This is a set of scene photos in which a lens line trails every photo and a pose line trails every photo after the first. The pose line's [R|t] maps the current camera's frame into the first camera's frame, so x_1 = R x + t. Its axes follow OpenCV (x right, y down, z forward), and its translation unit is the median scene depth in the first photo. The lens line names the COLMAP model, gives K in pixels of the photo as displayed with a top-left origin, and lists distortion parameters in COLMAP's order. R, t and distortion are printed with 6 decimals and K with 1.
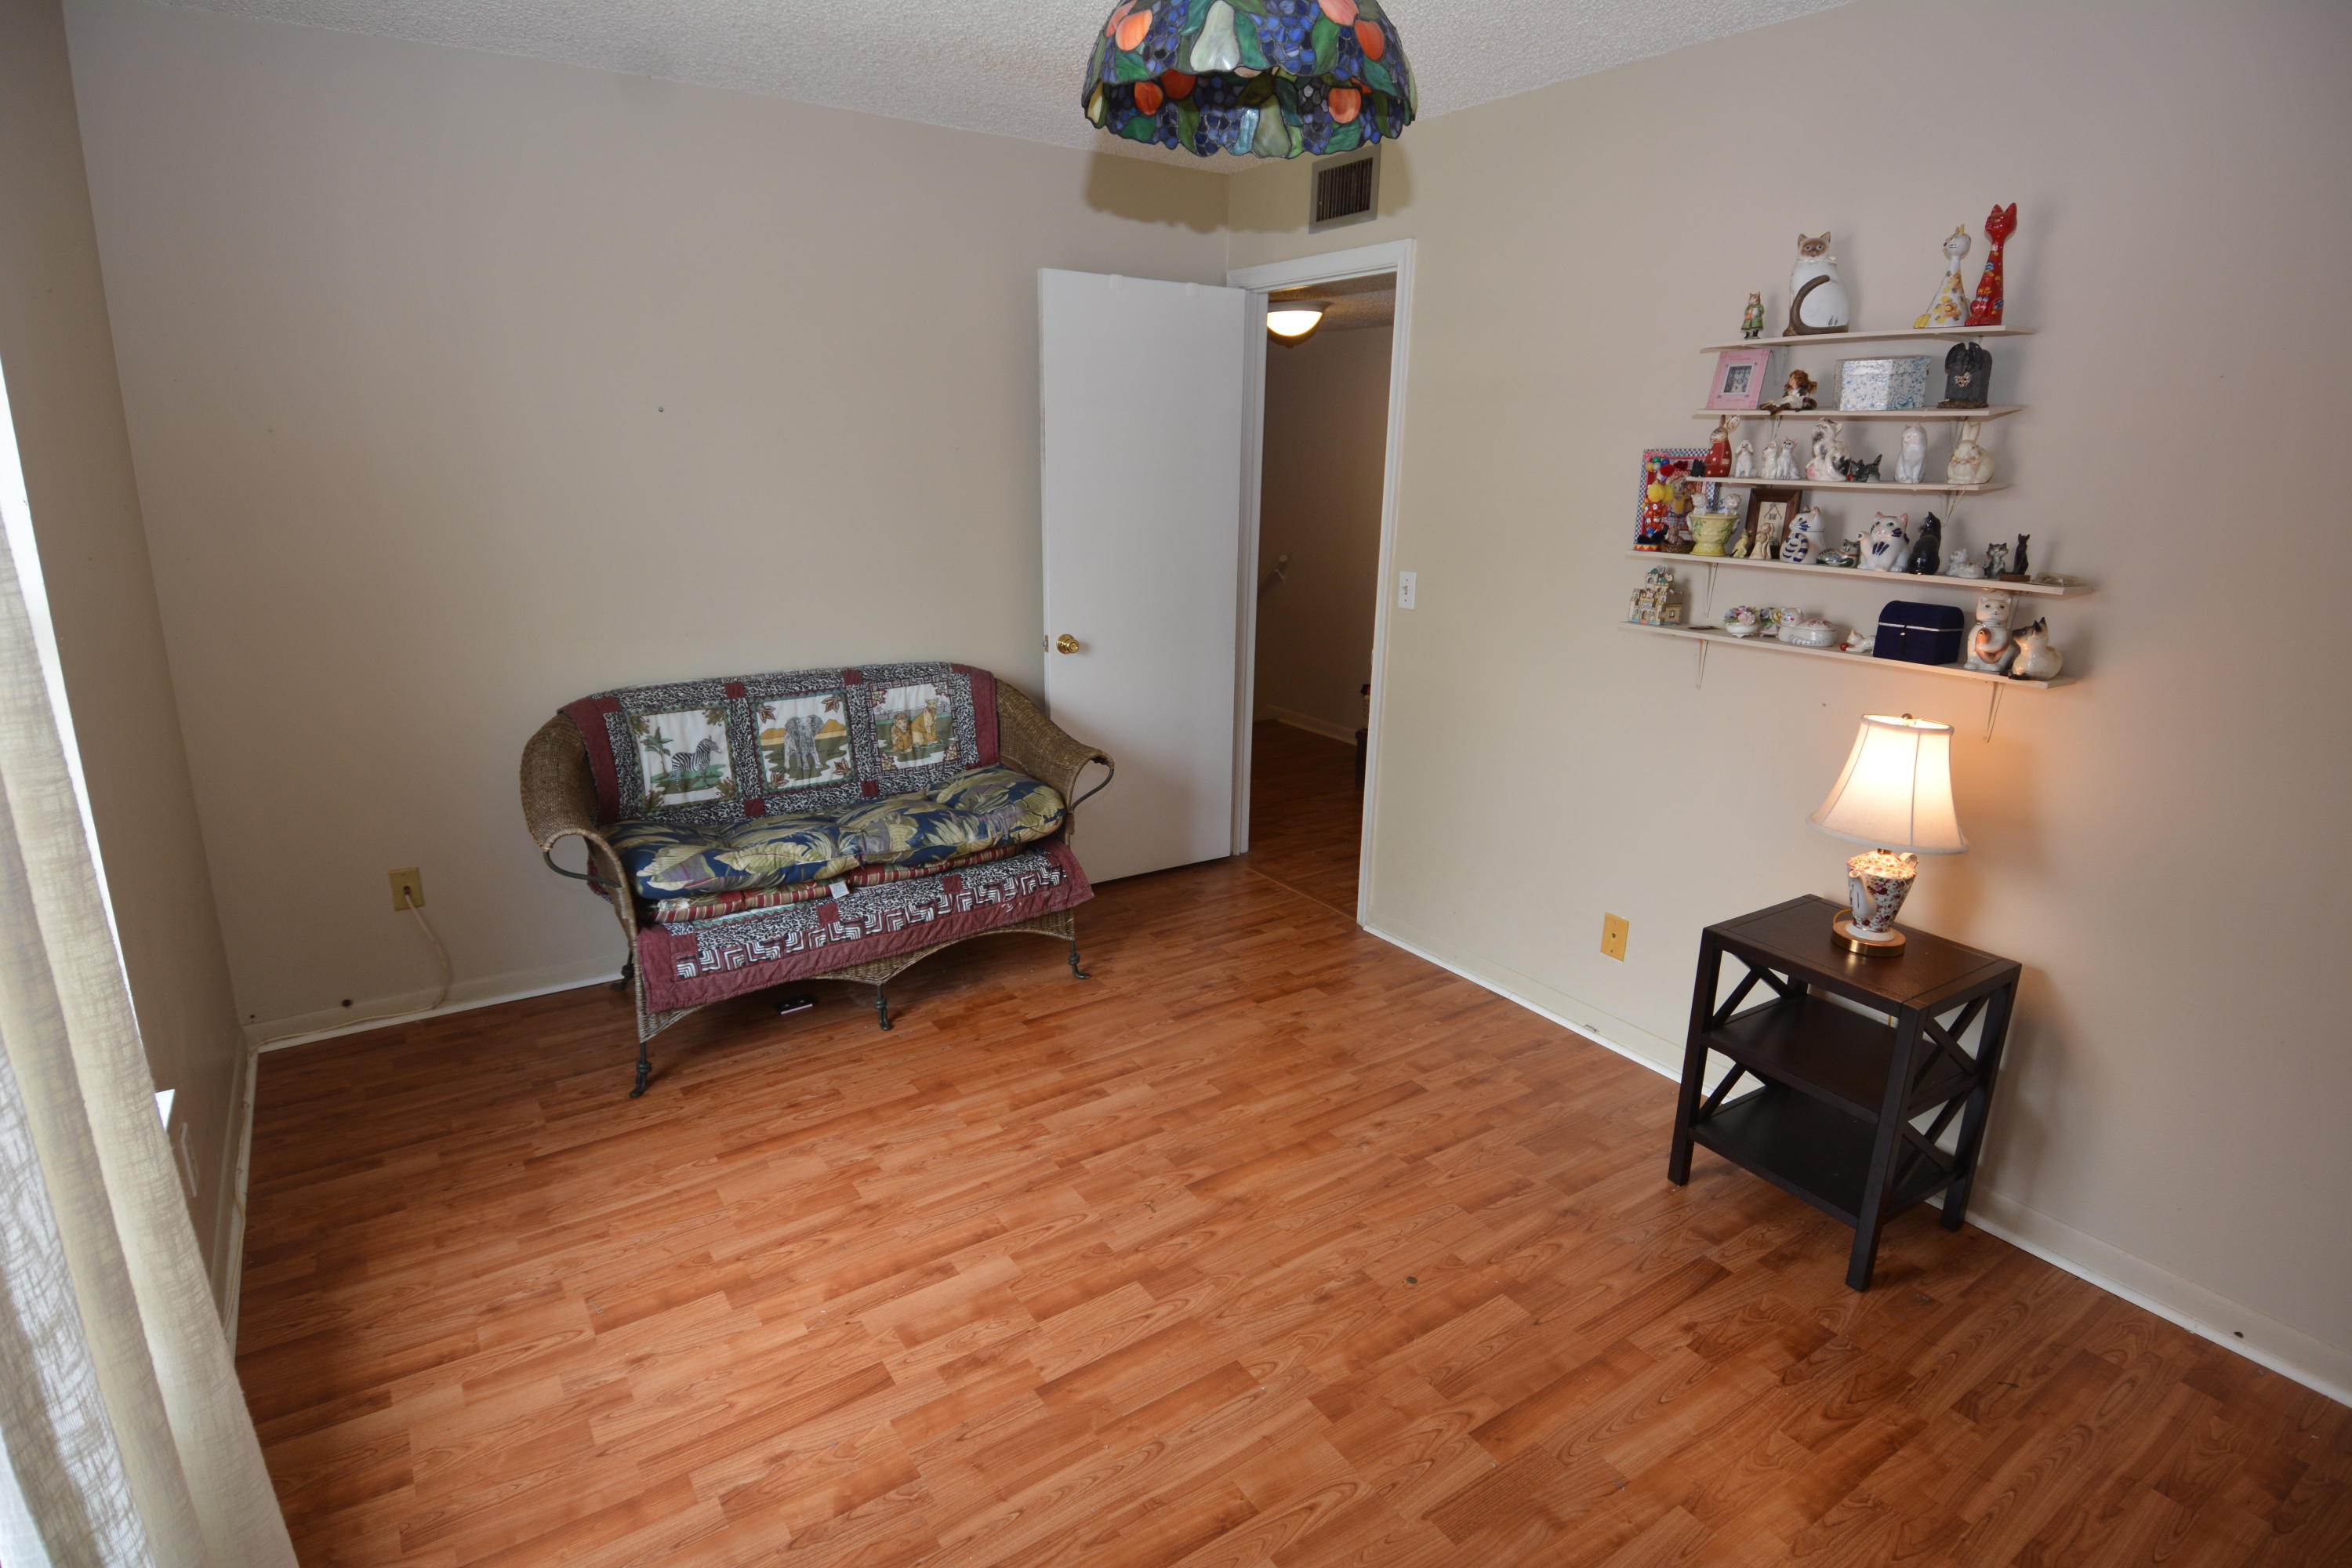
lens RADIAL K [[1223.7, 0, 1180.7], [0, 1223.7, 787.4], [0, 0, 1]] dist [0.034496, -0.032707]
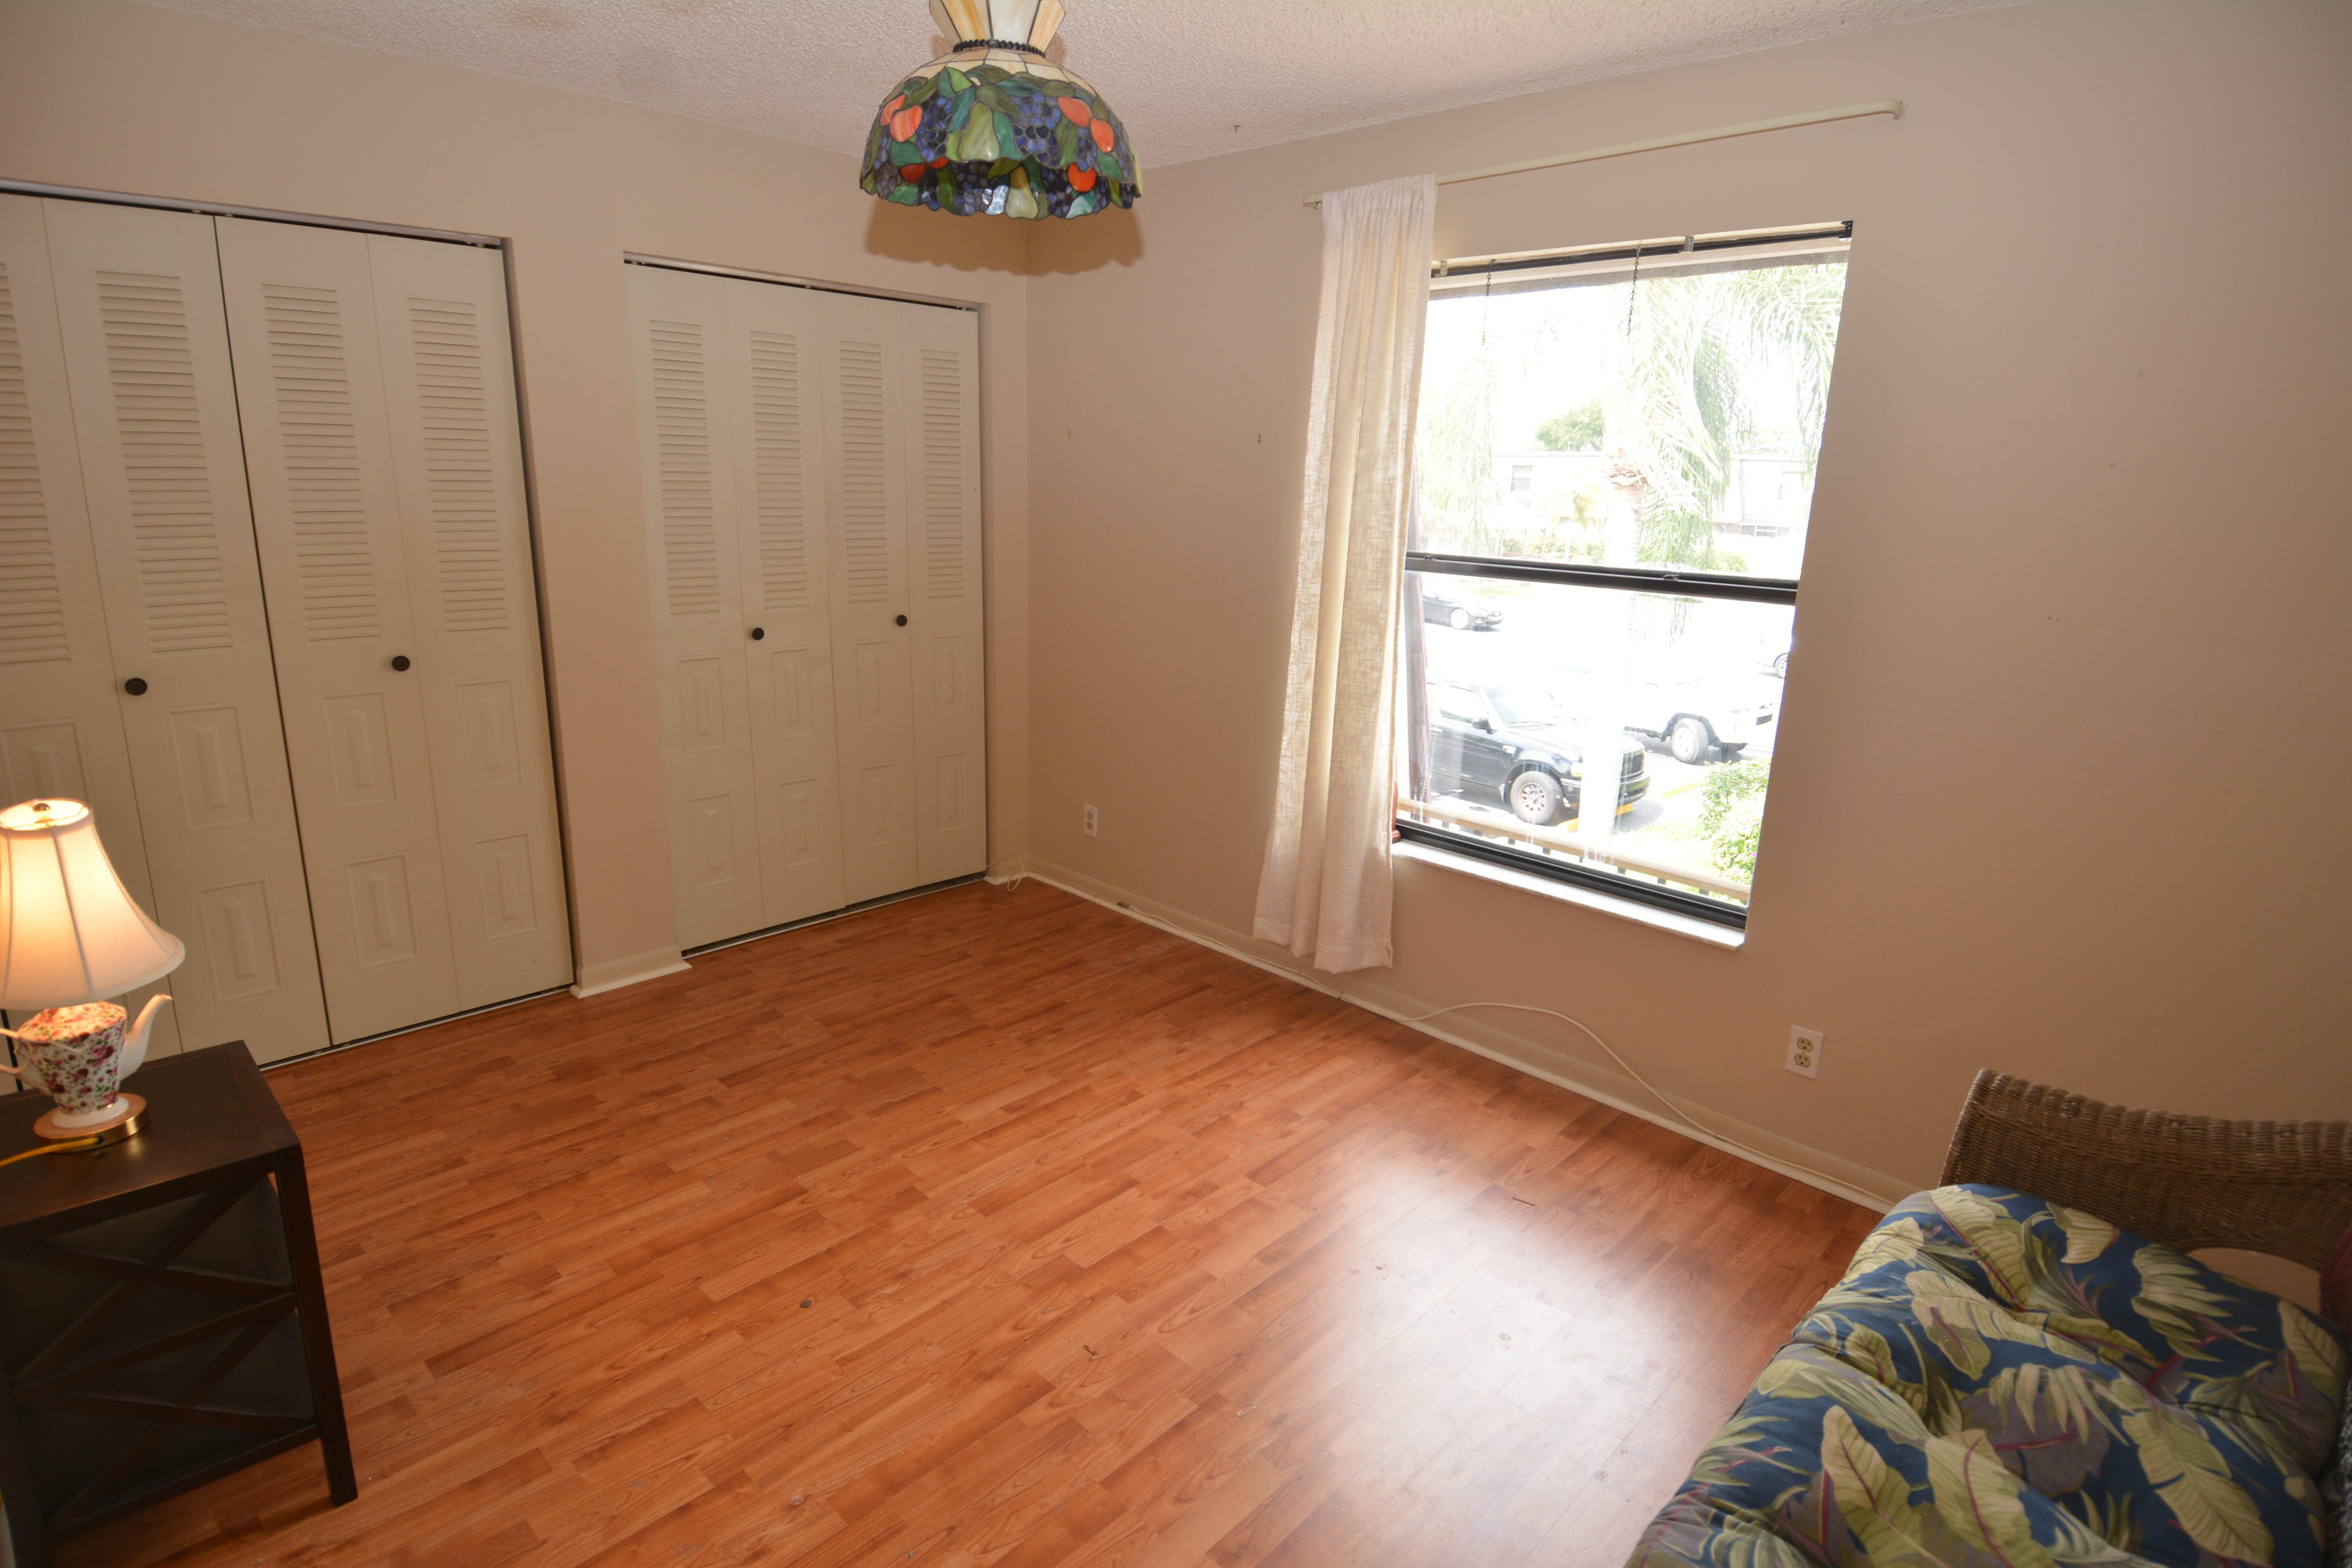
lens RADIAL K [[1223.7, 0, 1171.0], [0, 1223.7, 786.3], [0, 0, 1]] dist [0.034496, -0.032707]
pose [[-0.978356, 0.003707, -0.206896, 0.109551], [-0.101422, 0.862920, 0.495058, -0.486429], [0.180370, 0.505327, -0.843867, 1.738400]]
